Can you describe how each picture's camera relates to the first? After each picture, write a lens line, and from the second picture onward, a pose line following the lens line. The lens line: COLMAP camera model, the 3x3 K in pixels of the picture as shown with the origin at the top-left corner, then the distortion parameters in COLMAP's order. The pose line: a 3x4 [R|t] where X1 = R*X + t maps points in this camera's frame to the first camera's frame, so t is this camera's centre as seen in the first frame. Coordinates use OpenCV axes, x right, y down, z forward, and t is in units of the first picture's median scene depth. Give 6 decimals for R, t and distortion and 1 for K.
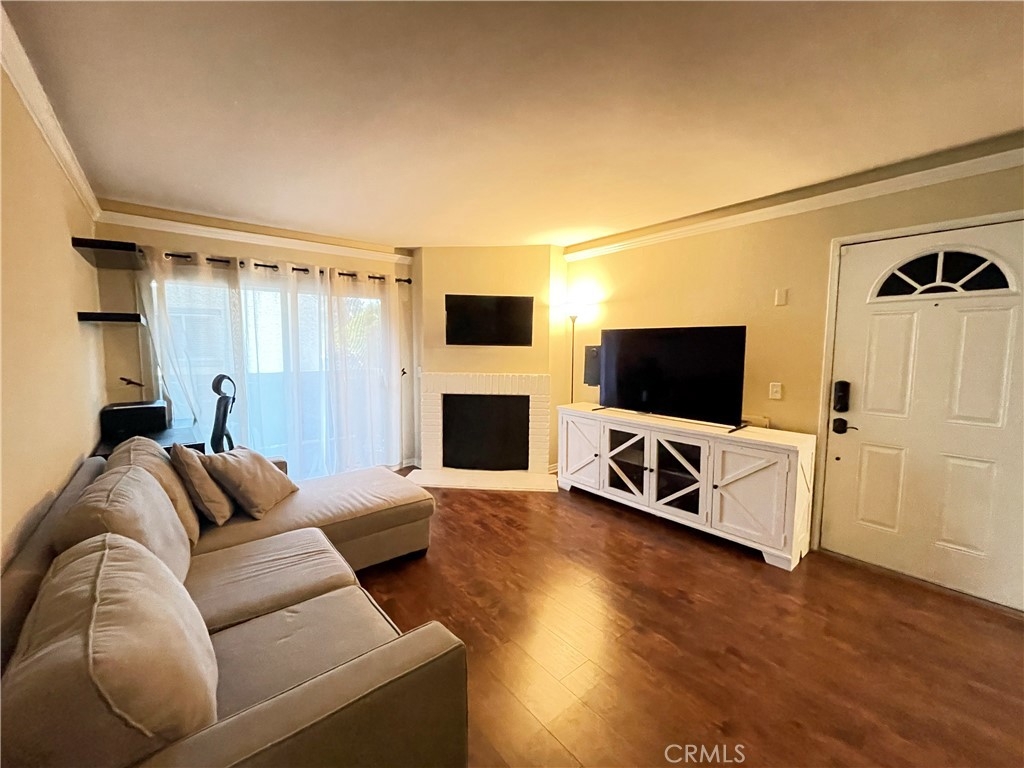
lens RADIAL K [[413.7, 0, 505.3], [0, 413.7, 377.7], [0, 0, 1]] dist [-0.004168, 0.000022]
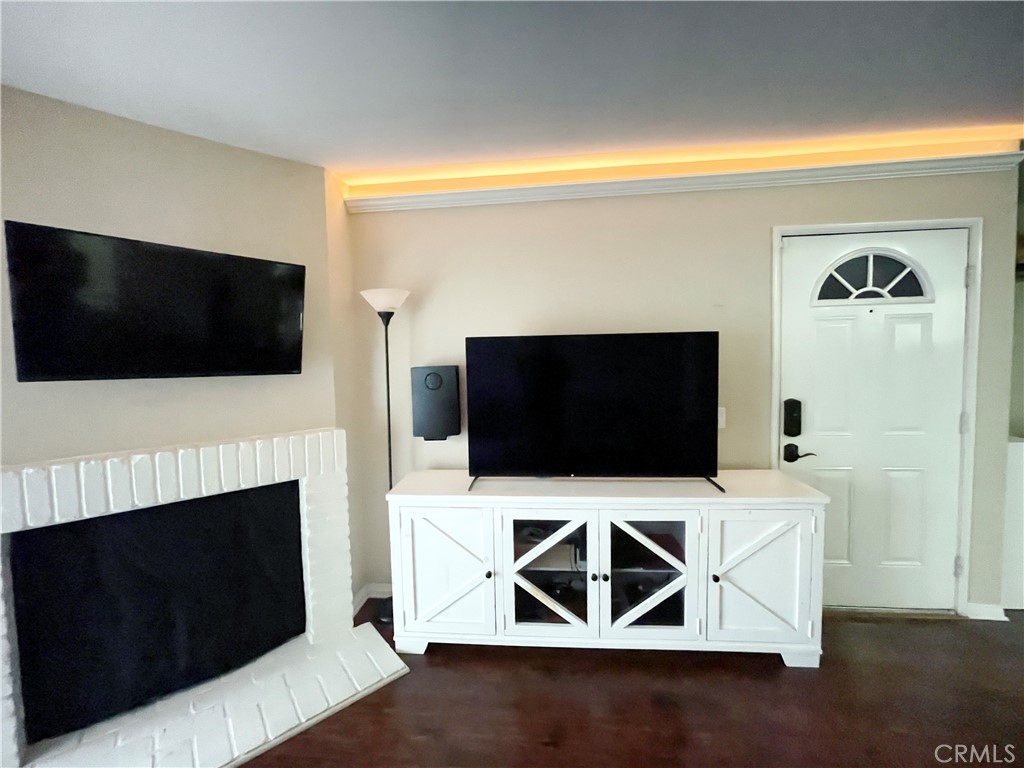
lens RADIAL K [[413.7, 0, 505.3], [0, 413.7, 377.7], [0, 0, 1]] dist [-0.004168, 0.000022]
pose [[0.691699, -0.058074, 0.719847, -0.160654], [0.082379, 0.996600, 0.001243, -0.075372], [-0.717472, 0.058440, 0.694132, 0.750072]]
